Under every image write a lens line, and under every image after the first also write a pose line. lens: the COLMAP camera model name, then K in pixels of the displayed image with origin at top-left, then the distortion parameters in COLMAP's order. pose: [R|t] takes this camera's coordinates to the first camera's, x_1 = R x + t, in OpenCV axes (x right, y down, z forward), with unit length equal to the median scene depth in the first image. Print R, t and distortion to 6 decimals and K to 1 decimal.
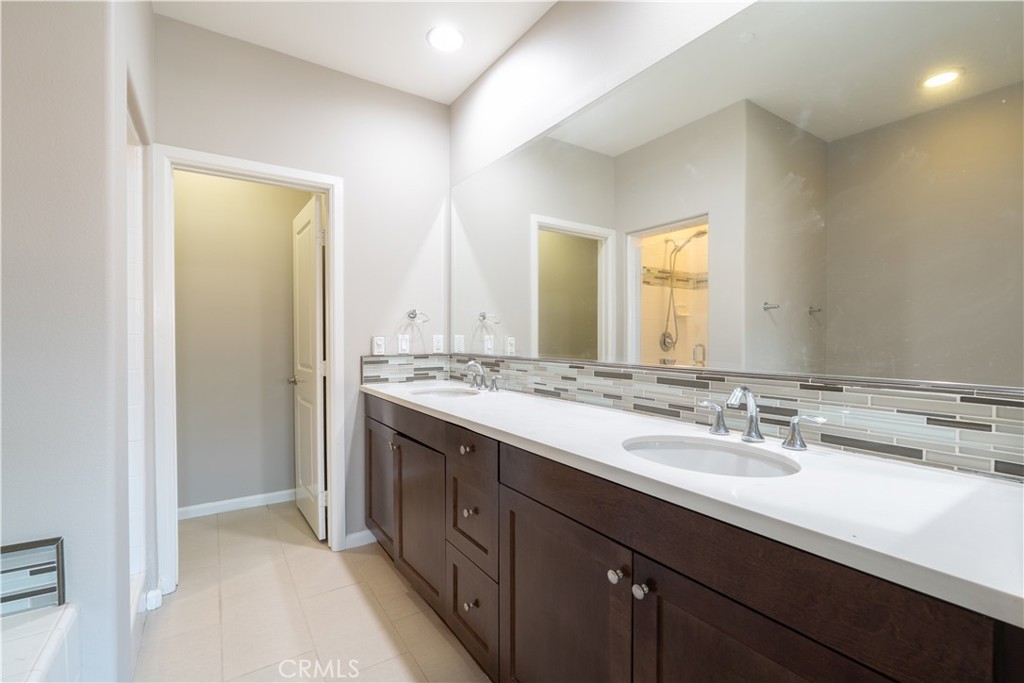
lens RADIAL K [[454.1, 0, 505.9], [0, 454.1, 342.2], [0, 0, 1]] dist [0.001300, 0.000222]
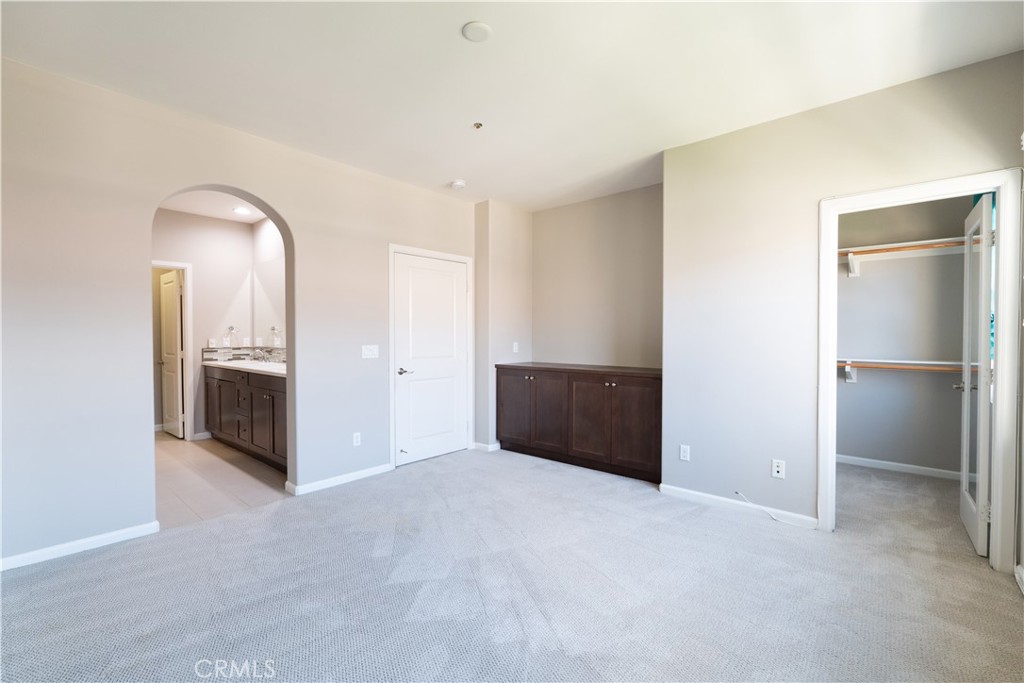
lens RADIAL K [[454.1, 0, 511.2], [0, 454.1, 341.3], [0, 0, 1]] dist [0.001300, 0.000222]
pose [[0.962936, -0.005037, 0.269683, 0.461675], [0.003898, 0.999981, 0.004759, -0.006182], [-0.269702, -0.003531, 0.962937, -1.327390]]
